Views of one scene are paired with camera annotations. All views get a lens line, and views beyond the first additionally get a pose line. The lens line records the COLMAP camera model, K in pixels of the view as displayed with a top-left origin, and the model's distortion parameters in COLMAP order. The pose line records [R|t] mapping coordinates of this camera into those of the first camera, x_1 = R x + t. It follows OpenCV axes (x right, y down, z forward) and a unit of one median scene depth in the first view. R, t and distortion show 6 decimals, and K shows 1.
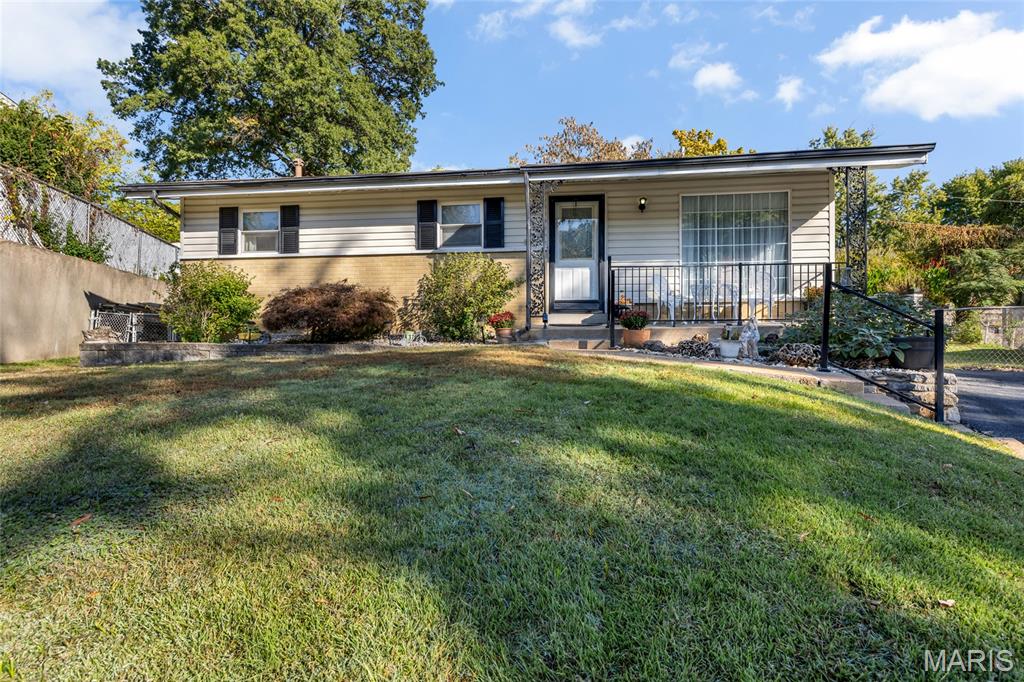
lens RADIAL K [[506.0, 0, 513.9], [0, 506.0, 333.1], [0, 0, 1]] dist [0.003810, 0.000550]
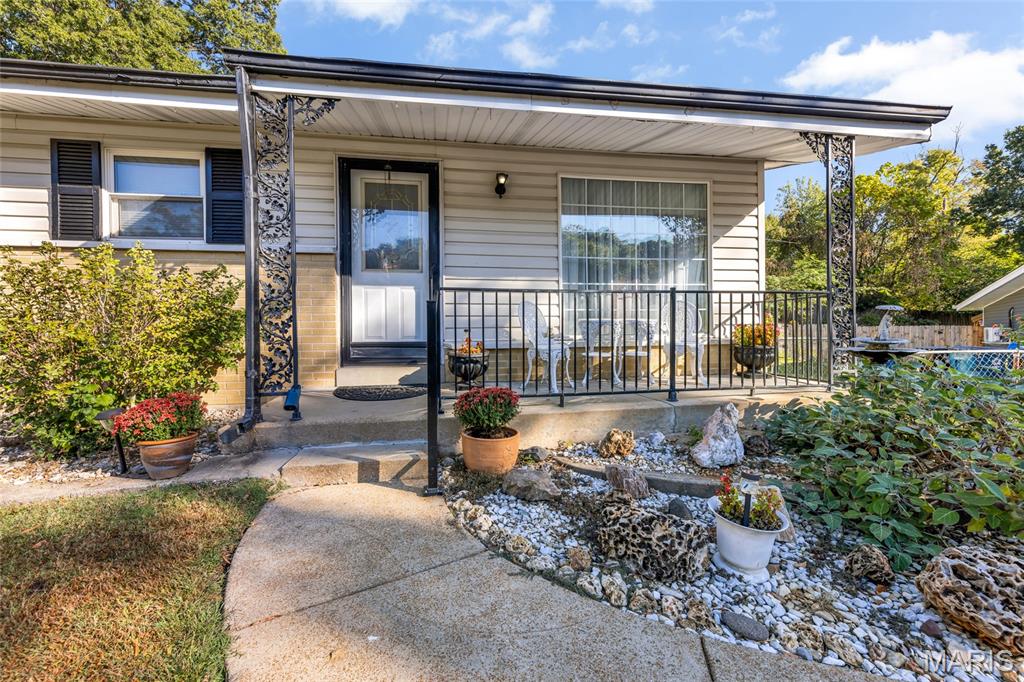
lens RADIAL K [[412.9, 0, 505.6], [0, 412.9, 335.0], [0, 0, 1]] dist [0.002999, -0.000235]
pose [[0.965404, -0.003323, 0.260736, 0.127756], [0.003070, 0.999994, 0.001380, -0.073946], [-0.260739, -0.000532, 0.965409, 0.511651]]
